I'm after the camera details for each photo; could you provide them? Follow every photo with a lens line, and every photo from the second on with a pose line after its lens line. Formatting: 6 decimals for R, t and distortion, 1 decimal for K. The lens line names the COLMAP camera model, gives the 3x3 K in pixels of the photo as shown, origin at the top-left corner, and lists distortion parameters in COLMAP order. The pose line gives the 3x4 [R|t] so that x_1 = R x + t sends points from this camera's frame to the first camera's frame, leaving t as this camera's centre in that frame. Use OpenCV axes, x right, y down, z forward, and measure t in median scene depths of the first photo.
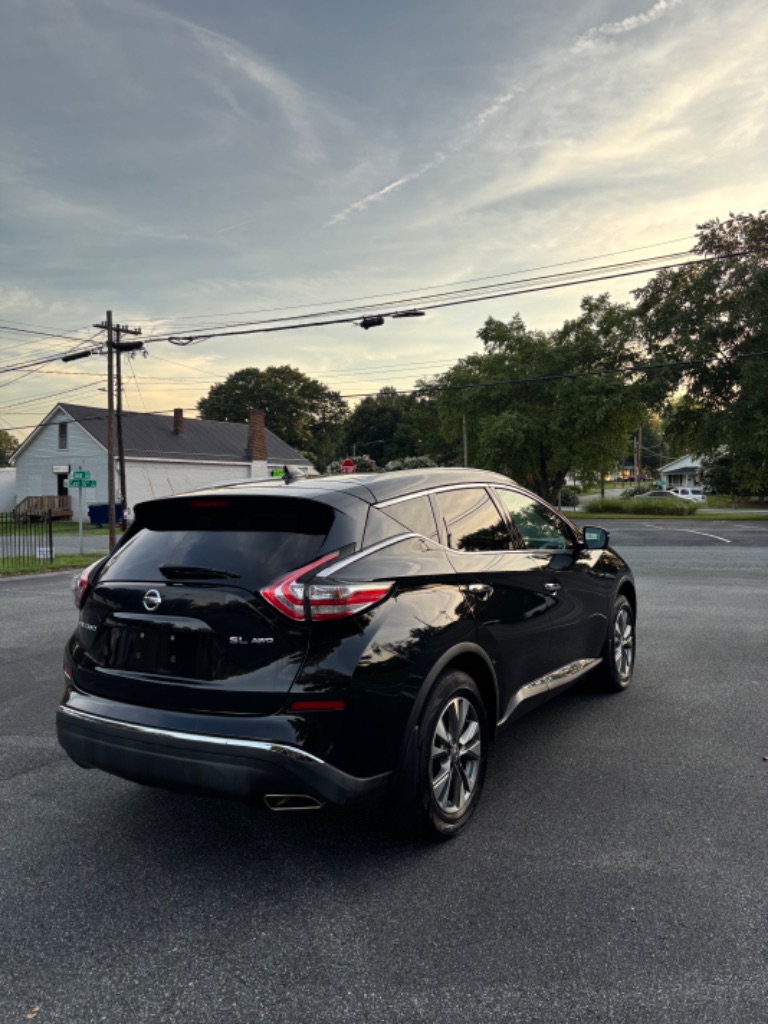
lens RADIAL K [[776.5, 0, 384.0], [0, 776.5, 512.0], [0, 0, 1]] dist [0.059840, -0.078355]
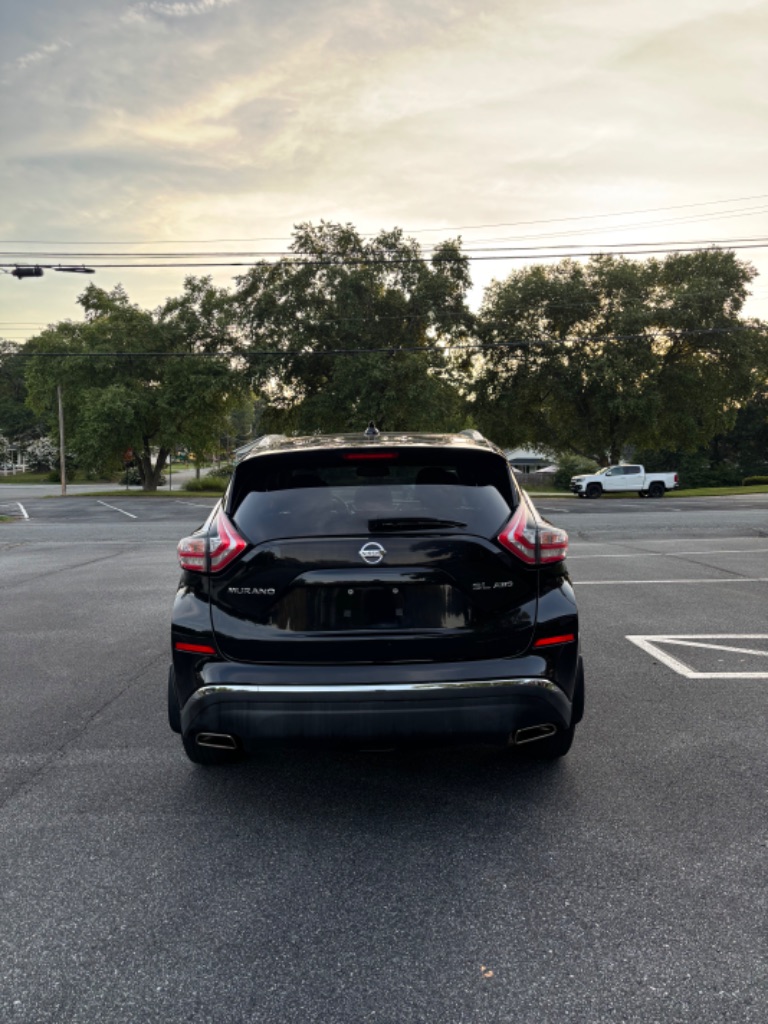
lens RADIAL K [[772.3, 0, 384.0], [0, 772.3, 512.0], [0, 0, 1]] dist [0.012222, -0.010246]
pose [[0.851570, -0.018403, 0.523918, -0.057838], [0.005105, 0.999627, 0.026814, 0.002787], [-0.524216, -0.020160, 0.851346, 0.014969]]
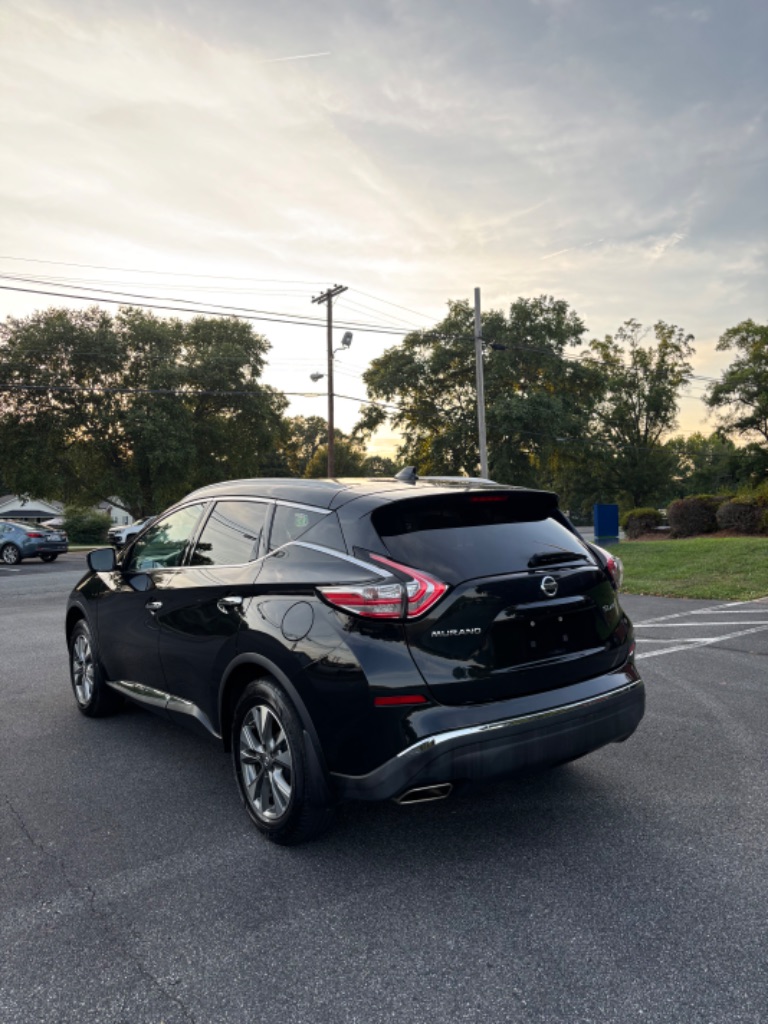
lens RADIAL K [[772.3, 0, 384.0], [0, 772.3, 512.0], [0, 0, 1]] dist [0.012222, -0.010246]
pose [[0.359934, 0.011554, 0.932906, -0.100573], [0.036255, 0.998995, -0.026361, 0.002431], [-0.932273, 0.043311, 0.359153, 0.062322]]
